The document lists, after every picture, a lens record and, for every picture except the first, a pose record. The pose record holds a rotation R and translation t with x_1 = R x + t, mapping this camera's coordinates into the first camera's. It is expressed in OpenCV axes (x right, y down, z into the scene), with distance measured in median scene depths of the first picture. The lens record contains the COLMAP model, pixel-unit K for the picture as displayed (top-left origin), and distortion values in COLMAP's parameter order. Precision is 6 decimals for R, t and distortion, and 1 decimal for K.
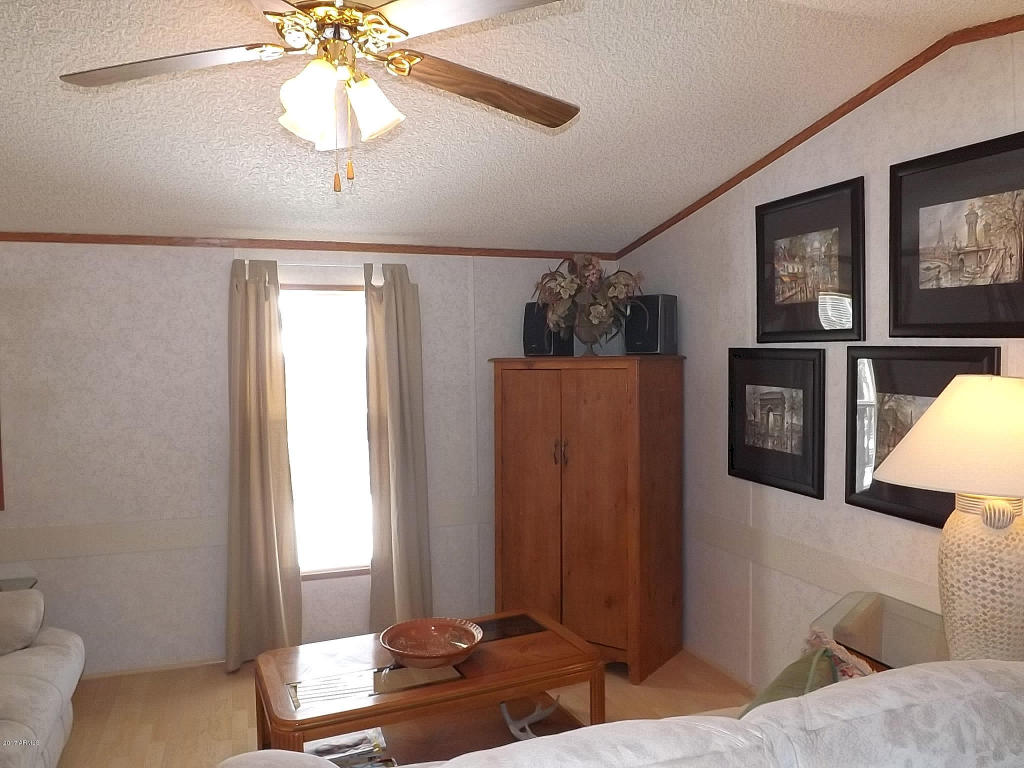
lens RADIAL K [[714.1, 0, 512.0], [0, 714.1, 384.0], [0, 0, 1]] dist [-0.001501, -0.000581]
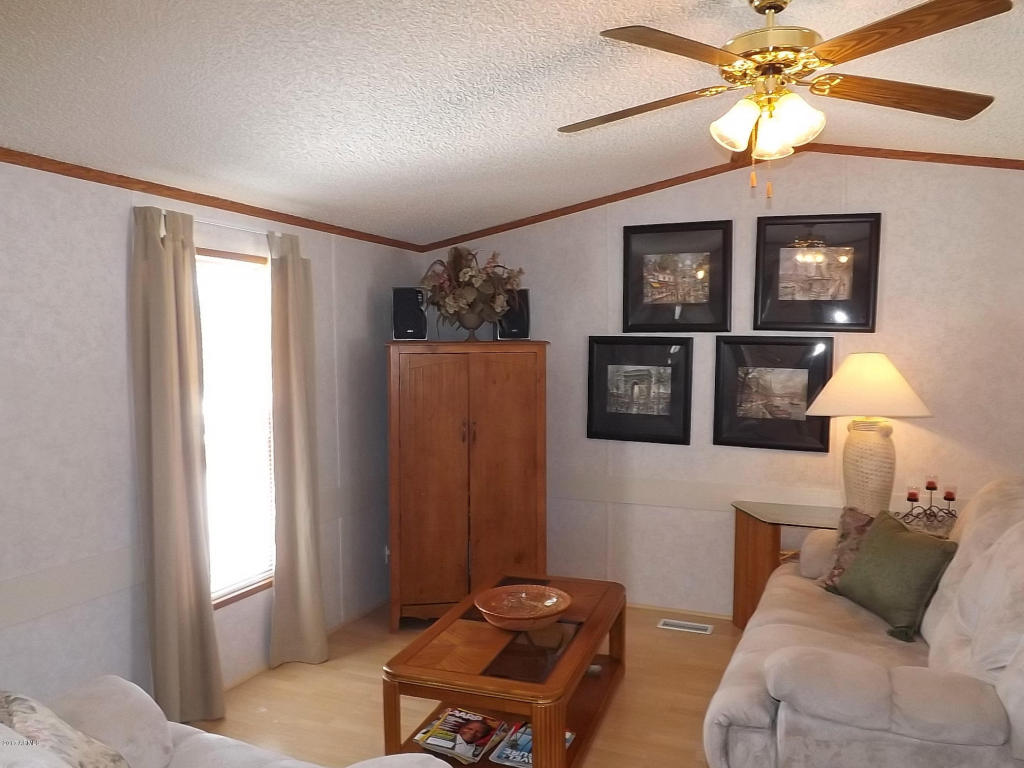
lens RADIAL K [[717.1, 0, 512.0], [0, 717.1, 384.0], [0, 0, 1]] dist [-0.004475, 0.000934]
pose [[0.723822, -0.025967, 0.689498, -0.724745], [0.019020, 0.999663, 0.017680, 0.009636], [-0.689725, 0.000317, 0.724071, 0.205269]]
